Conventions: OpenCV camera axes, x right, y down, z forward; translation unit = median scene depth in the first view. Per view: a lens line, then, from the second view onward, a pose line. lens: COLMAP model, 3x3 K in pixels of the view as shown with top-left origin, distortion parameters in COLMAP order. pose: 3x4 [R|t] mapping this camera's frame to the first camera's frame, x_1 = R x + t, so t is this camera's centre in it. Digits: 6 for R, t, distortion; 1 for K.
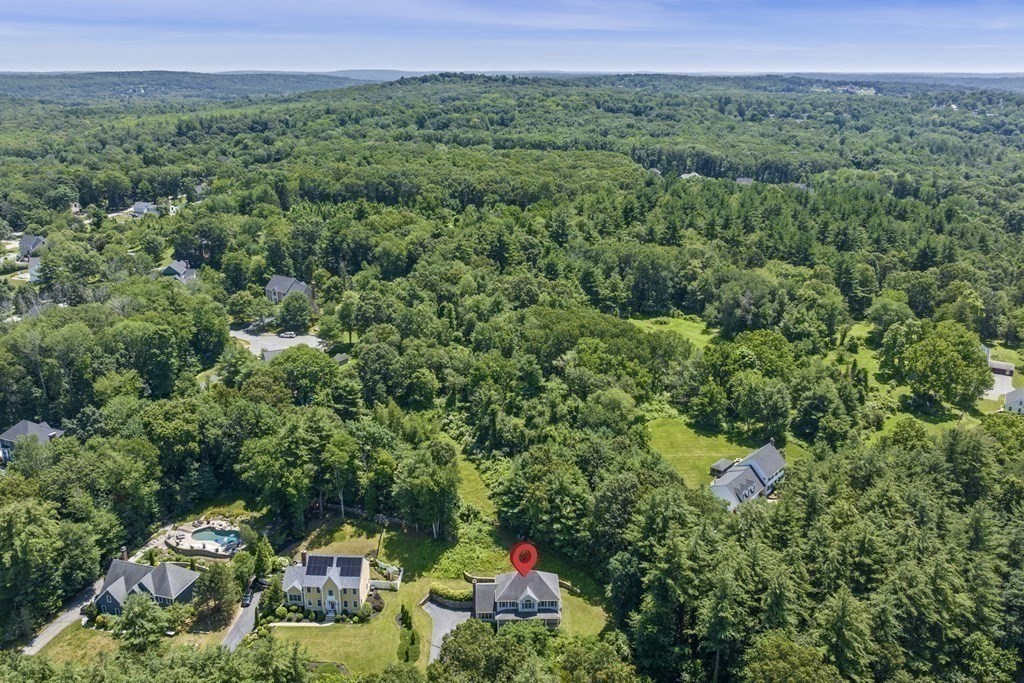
lens RADIAL K [[843.0, 0, 512.0], [0, 843.0, 341.5], [0, 0, 1]] dist [-0.006447, -0.013931]
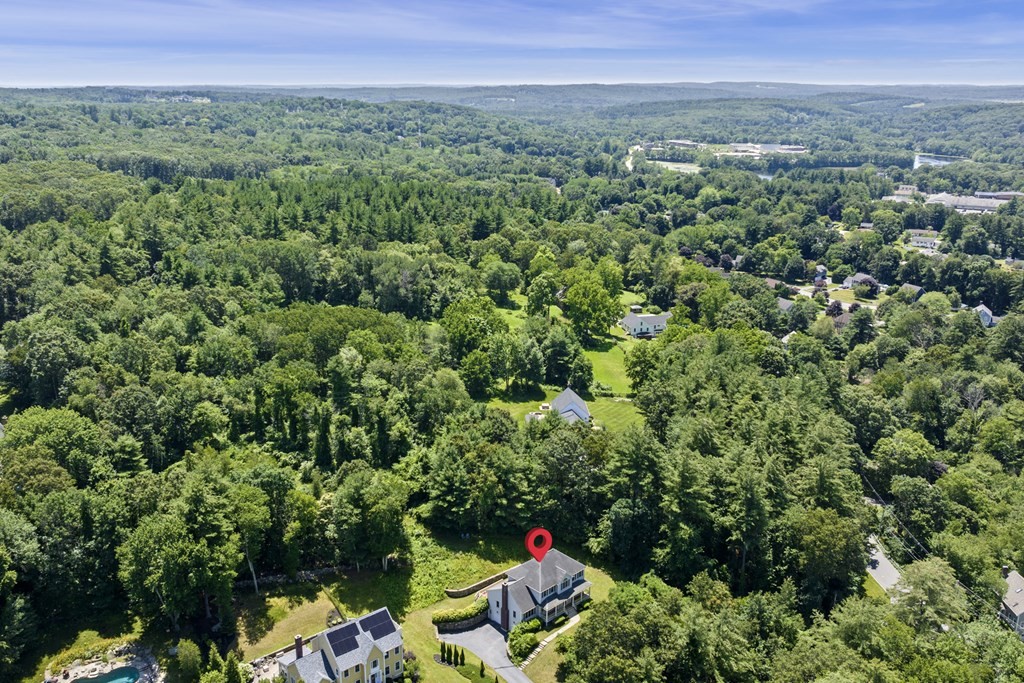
lens RADIAL K [[843.0, 0, 512.0], [0, 843.0, 341.5], [0, 0, 1]] dist [-0.006447, -0.013931]
pose [[0.749513, -0.188798, 0.634496, -0.501243], [0.195489, 0.978848, 0.060337, -0.020193], [-0.632467, 0.078813, 0.770567, 0.248062]]
